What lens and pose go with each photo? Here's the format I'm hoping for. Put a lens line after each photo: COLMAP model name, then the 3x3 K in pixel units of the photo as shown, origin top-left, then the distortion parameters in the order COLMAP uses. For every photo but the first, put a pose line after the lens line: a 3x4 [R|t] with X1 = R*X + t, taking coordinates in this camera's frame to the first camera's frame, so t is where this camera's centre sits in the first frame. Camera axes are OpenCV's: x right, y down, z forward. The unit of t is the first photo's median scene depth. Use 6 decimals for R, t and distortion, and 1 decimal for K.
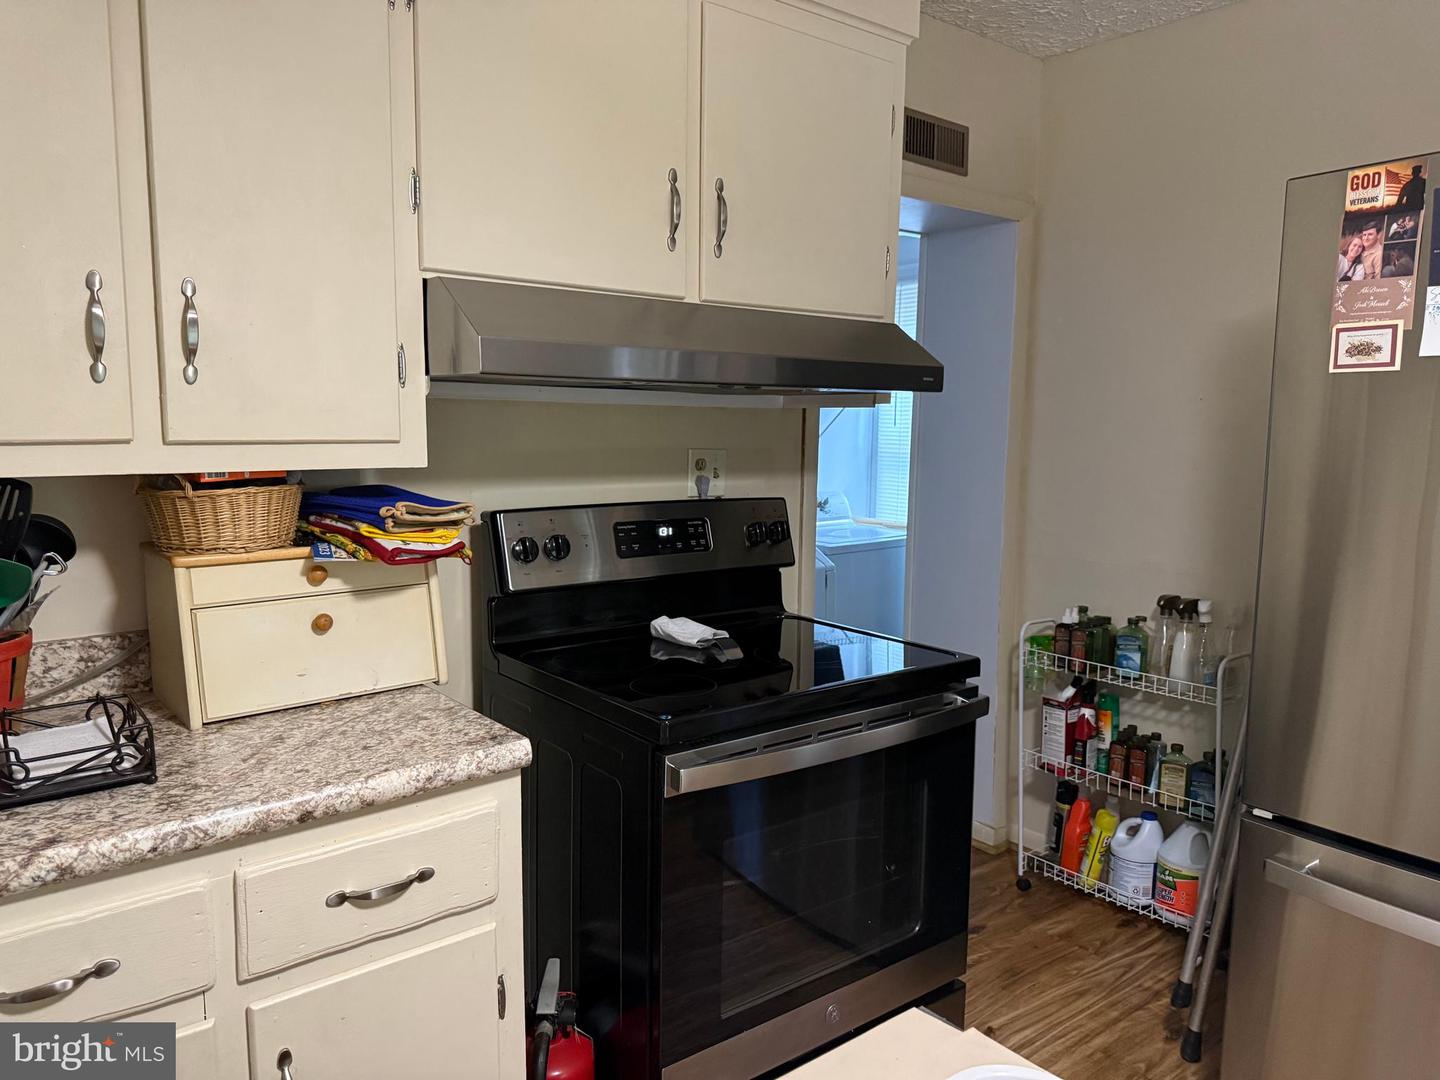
lens RADIAL K [[1007.1, 0, 720.0], [0, 1007.1, 540.0], [0, 0, 1]] dist [0.063016, -0.063782]
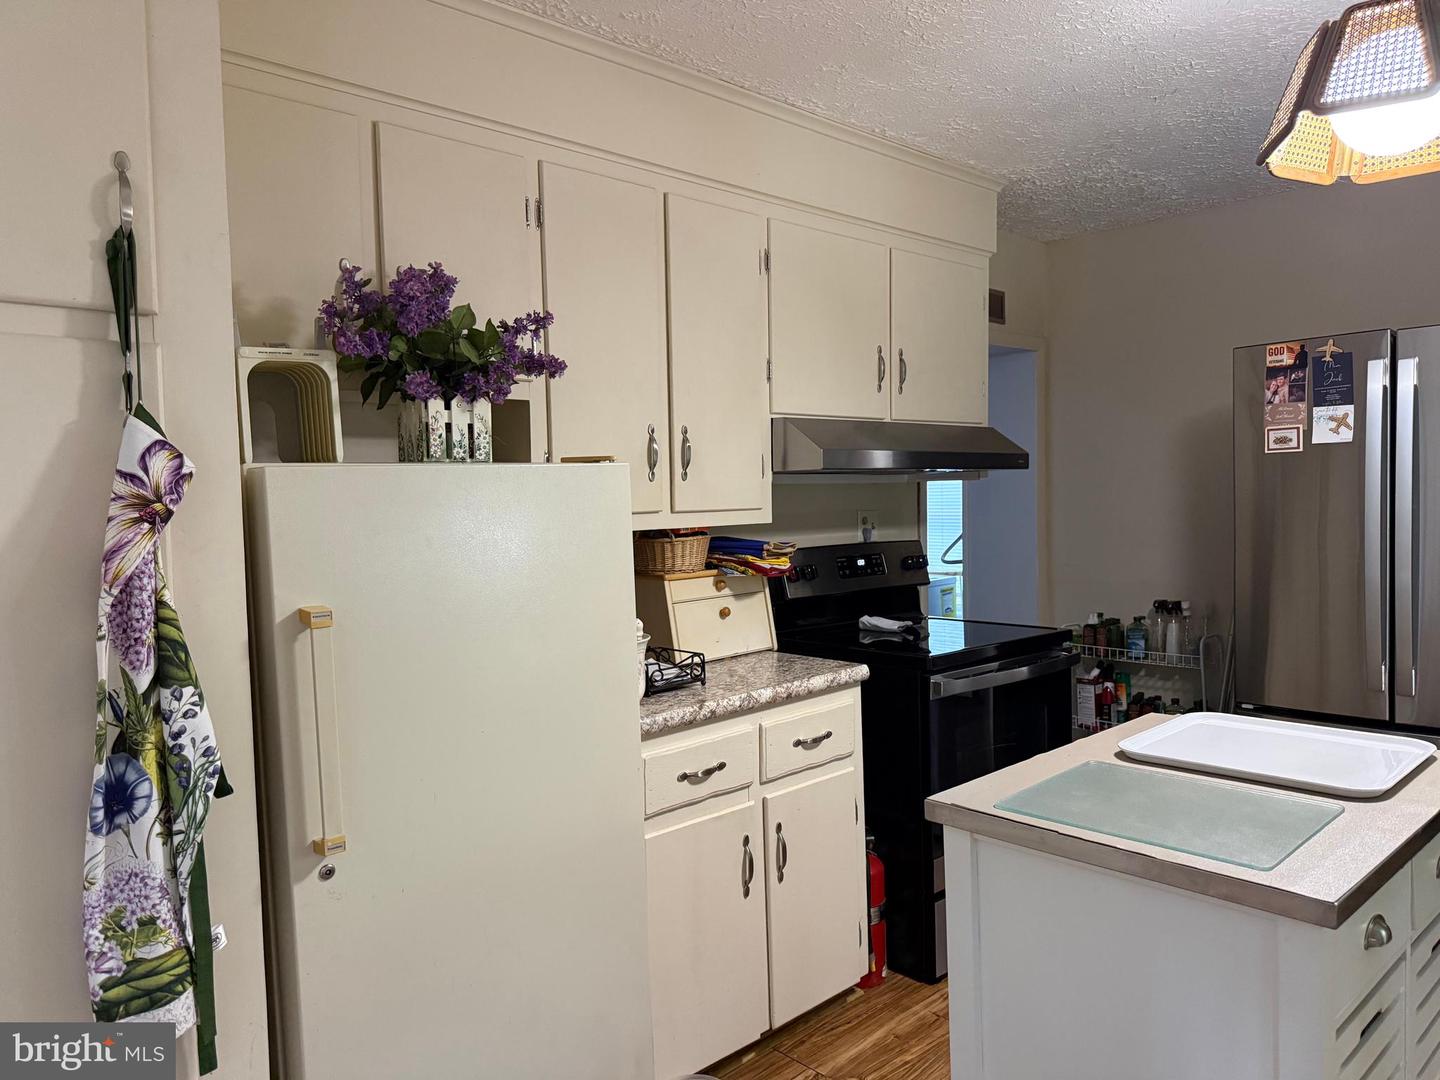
lens RADIAL K [[1002.9, 0, 720.0], [0, 1002.9, 540.0], [0, 0, 1]] dist [0.093627, -0.124734]
pose [[0.996262, -0.038485, 0.077333, -0.528674], [0.044273, 0.996232, -0.074582, 0.085457], [-0.074171, 0.077727, 0.994212, -0.737386]]
